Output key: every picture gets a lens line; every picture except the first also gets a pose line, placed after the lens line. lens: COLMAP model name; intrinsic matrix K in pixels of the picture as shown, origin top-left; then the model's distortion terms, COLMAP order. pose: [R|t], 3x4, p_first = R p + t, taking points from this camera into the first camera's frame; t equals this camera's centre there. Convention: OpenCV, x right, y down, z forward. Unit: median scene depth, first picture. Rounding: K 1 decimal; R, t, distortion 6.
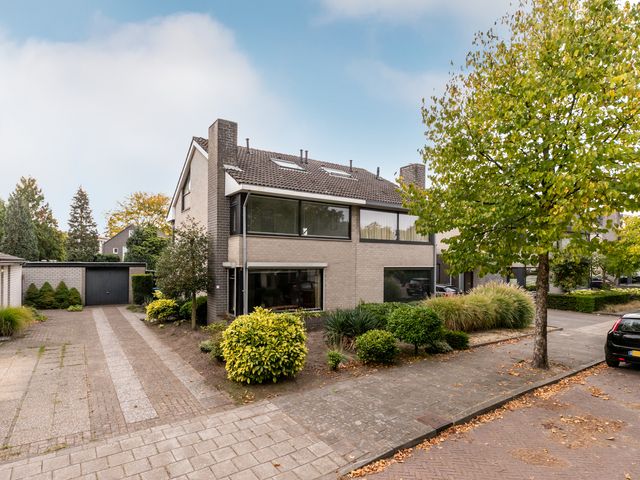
lens RADIAL K [[354.4, 0, 318.5], [0, 354.4, 258.6], [0, 0, 1]] dist [-0.000386, -0.000667]
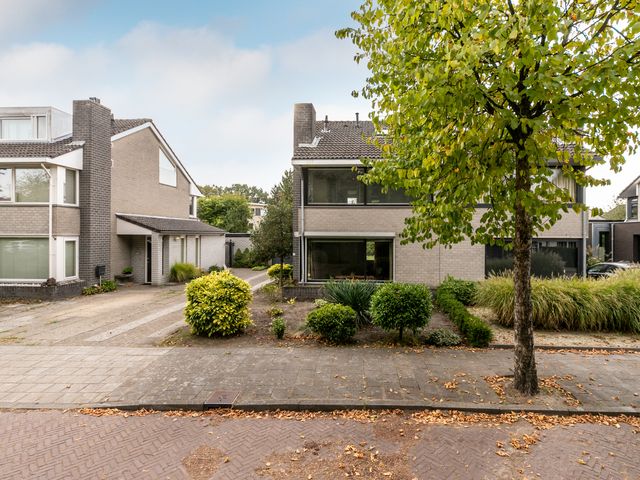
lens RADIAL K [[346.2, 0, 320.6], [0, 346.2, 232.1], [0, 0, 1]] dist [0.000597, 0.000426]
pose [[0.810075, -0.005363, -0.586301, 0.422256], [0.008347, 0.999962, 0.002386, 0.008095], [0.586266, -0.006826, 0.810090, 0.162554]]
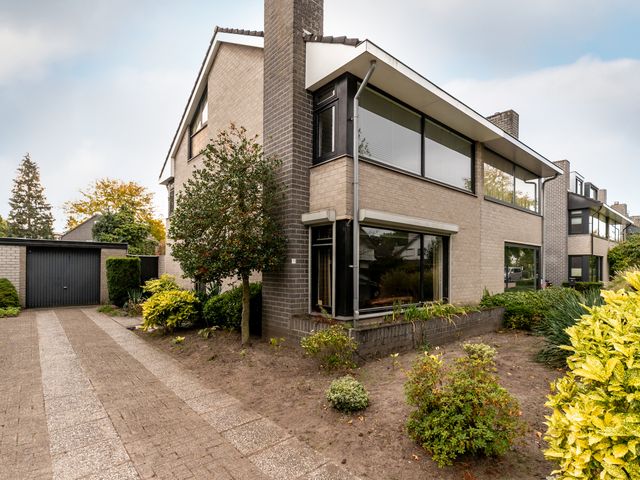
lens RADIAL K [[332.0, 0, 320.7], [0, 332.0, 262.3], [0, 0, 1]] dist [0.001210, 0.000371]
pose [[0.993394, -0.004322, 0.114673, -0.290470], [0.005648, 0.999921, -0.011244, 0.084507], [-0.114615, 0.011817, 0.993340, 0.496060]]
